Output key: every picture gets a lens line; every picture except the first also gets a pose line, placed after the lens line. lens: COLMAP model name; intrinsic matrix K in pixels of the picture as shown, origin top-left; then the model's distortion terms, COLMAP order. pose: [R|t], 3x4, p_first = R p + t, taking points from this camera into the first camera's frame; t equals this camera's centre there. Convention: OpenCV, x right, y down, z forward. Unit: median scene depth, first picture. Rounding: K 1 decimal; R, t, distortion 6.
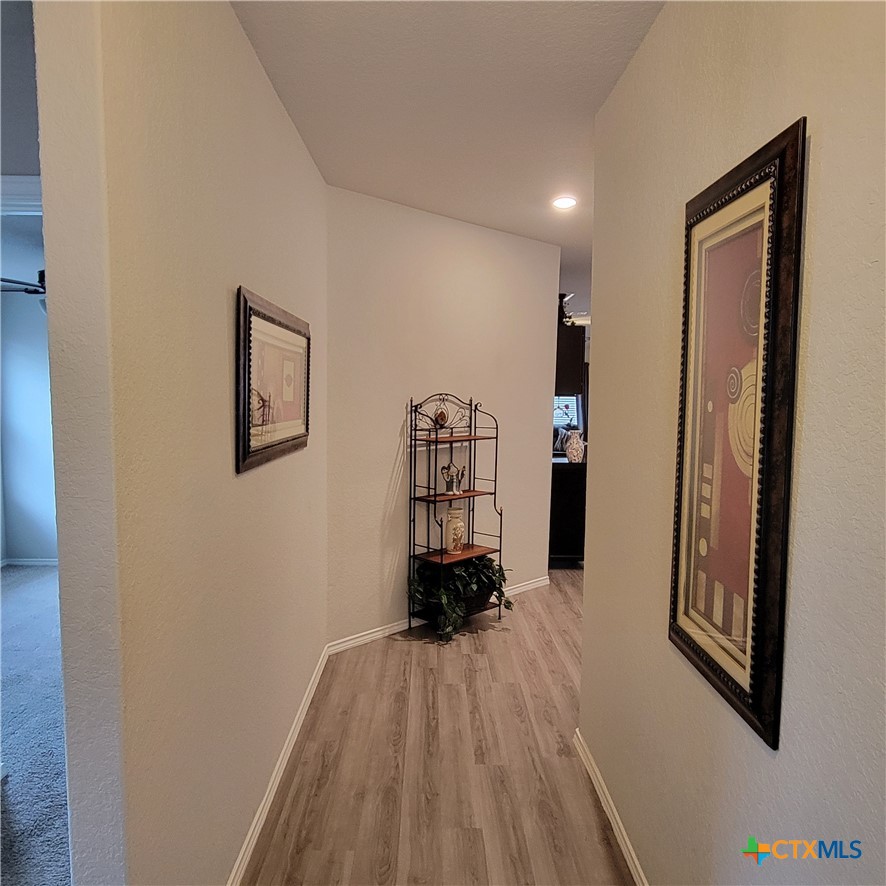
lens RADIAL K [[680.6, 0, 441.3], [0, 680.6, 442.1], [0, 0, 1]] dist [0.004556, -0.003488]
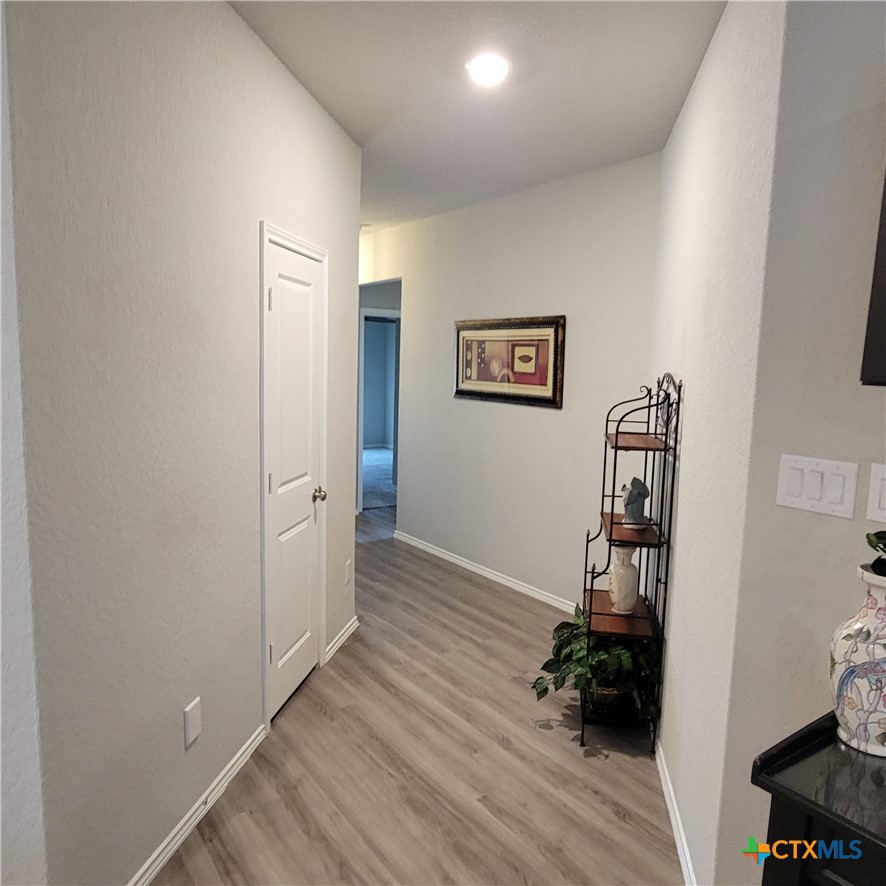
lens RADIAL K [[680.6, 0, 441.6], [0, 680.6, 444.1], [0, 0, 1]] dist [0.004556, -0.003488]
pose [[-0.823777, 0.039179, -0.565559, 0.720244], [-0.072752, 0.982055, 0.174000, -0.136355], [0.562227, 0.184483, -0.806143, 1.892361]]
